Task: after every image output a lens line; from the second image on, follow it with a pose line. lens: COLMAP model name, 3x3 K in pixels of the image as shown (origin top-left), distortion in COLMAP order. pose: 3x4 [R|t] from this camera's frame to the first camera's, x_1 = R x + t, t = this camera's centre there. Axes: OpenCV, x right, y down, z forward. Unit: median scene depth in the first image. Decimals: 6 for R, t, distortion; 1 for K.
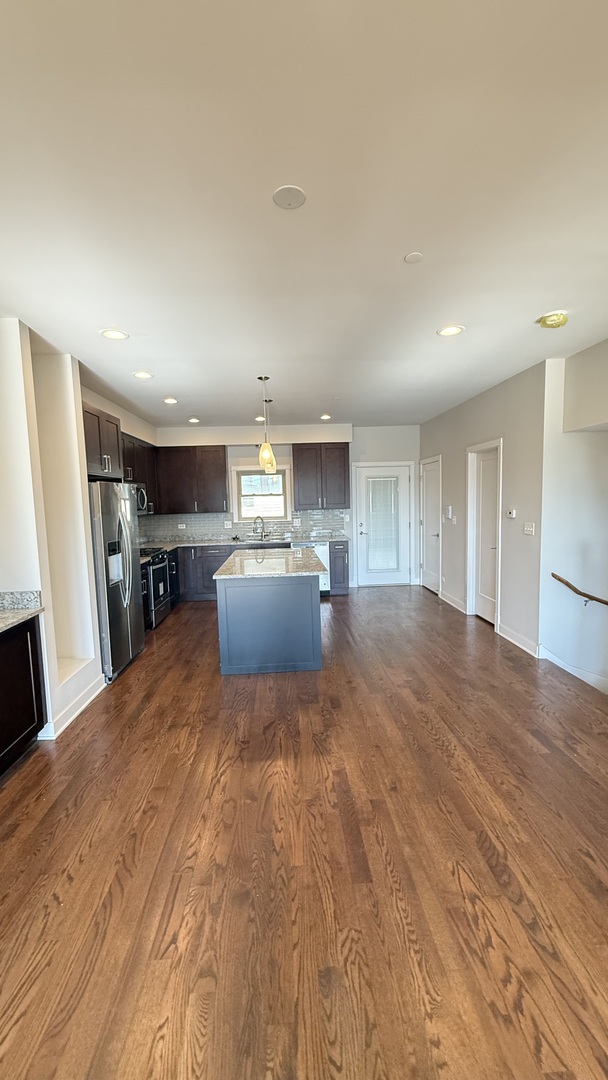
lens RADIAL K [[432.9, 0, 301.6], [0, 432.9, 539.3], [0, 0, 1]] dist [0.000526, -0.000706]
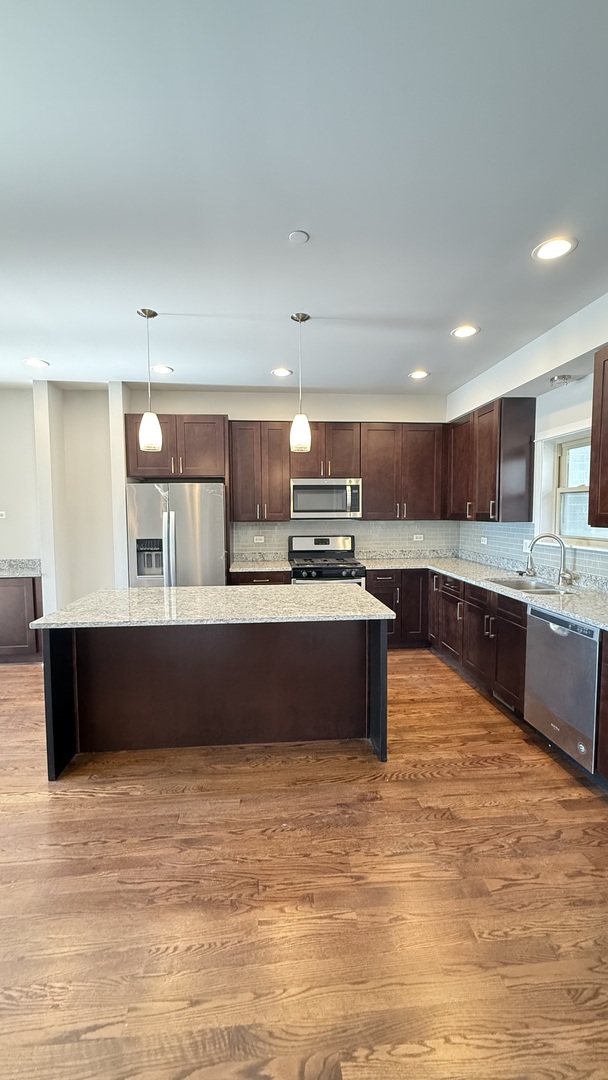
lens RADIAL K [[432.9, 0, 304.4], [0, 432.9, 540.9], [0, 0, 1]] dist [0.000526, -0.000706]
pose [[0.043825, 0.096435, -0.994374, 0.345743], [-0.089159, 0.991736, 0.092250, -0.064897], [0.995053, 0.084615, 0.052061, 0.707166]]
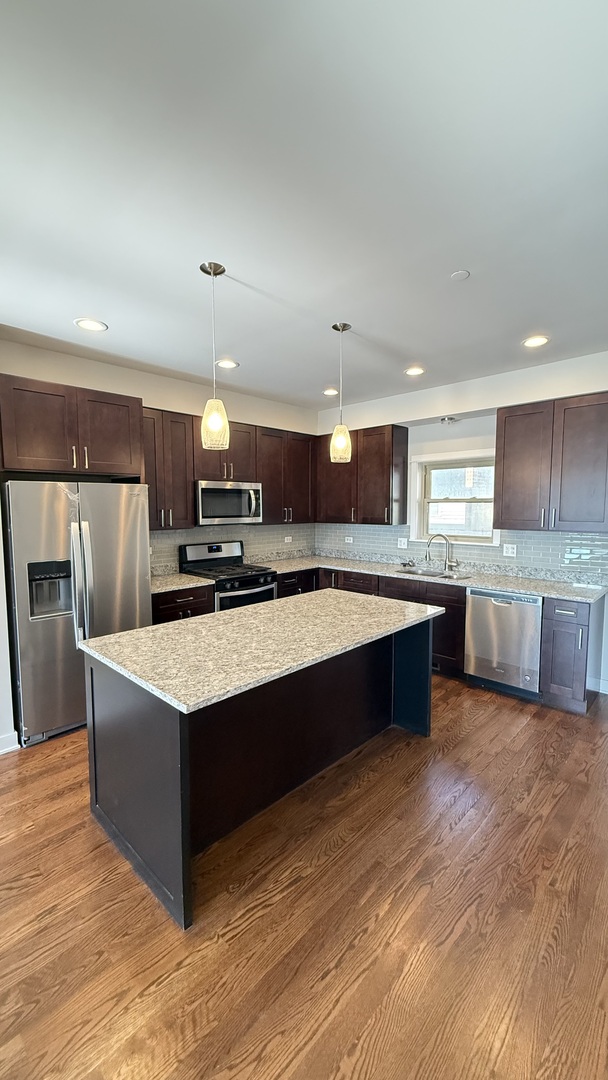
lens RADIAL K [[432.9, 0, 300.0], [0, 432.9, 541.5], [0, 0, 1]] dist [0.000526, -0.000706]
pose [[0.687403, 0.087589, -0.720976, 0.208210], [-0.084864, 0.995588, 0.040039, -0.049897], [0.721301, 0.033662, 0.691803, 0.419586]]
